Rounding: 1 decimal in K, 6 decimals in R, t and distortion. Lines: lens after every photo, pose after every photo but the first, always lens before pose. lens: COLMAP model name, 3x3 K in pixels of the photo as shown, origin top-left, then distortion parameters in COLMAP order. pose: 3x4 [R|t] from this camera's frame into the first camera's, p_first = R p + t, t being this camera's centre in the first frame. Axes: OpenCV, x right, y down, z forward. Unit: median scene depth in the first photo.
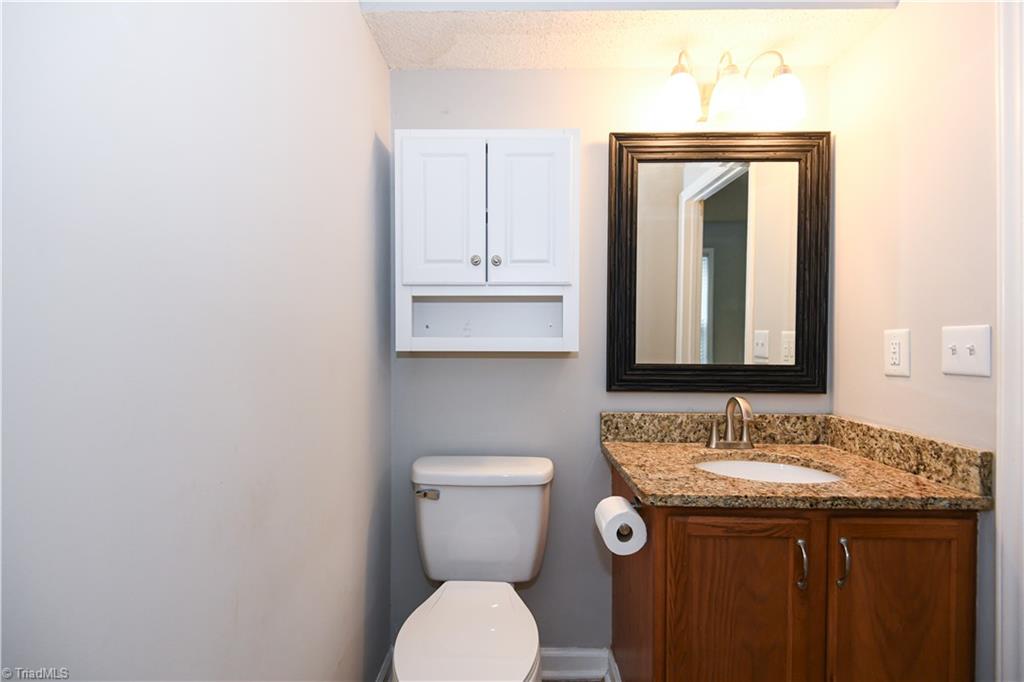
lens RADIAL K [[472.2, 0, 510.4], [0, 472.2, 341.3], [0, 0, 1]] dist [0.031818, -0.032459]
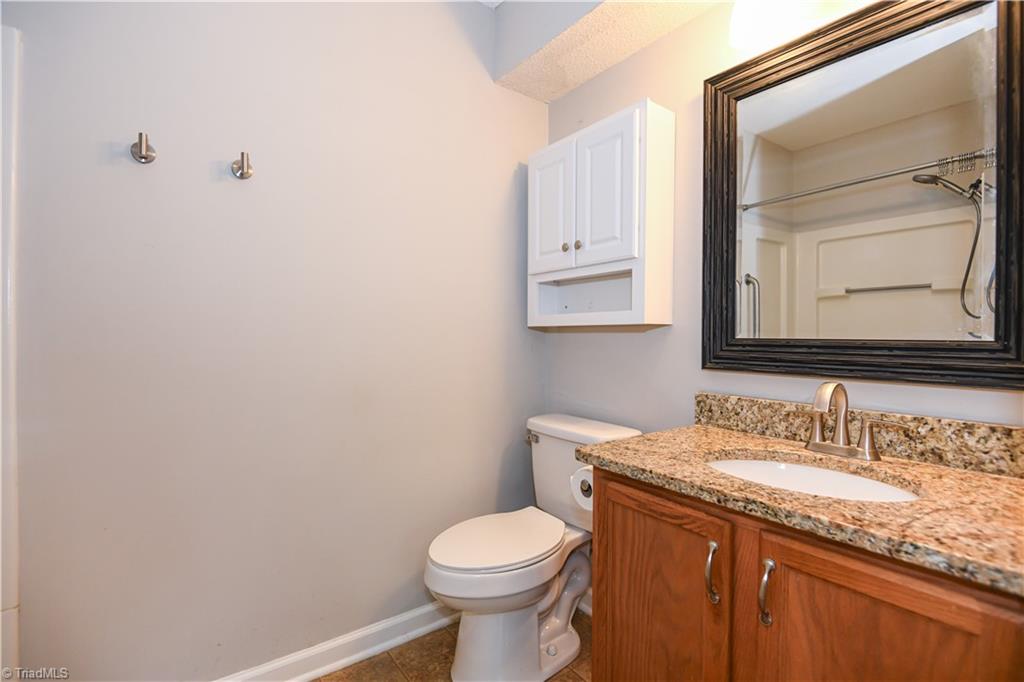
lens RADIAL K [[472.2, 0, 510.4], [0, 472.2, 341.3], [0, 0, 1]] dist [0.031818, -0.032459]
pose [[0.613878, 0.008267, -0.789358, 0.699065], [-0.006997, 0.999963, 0.005031, 0.051598], [0.789370, 0.002434, 0.613913, 0.159757]]
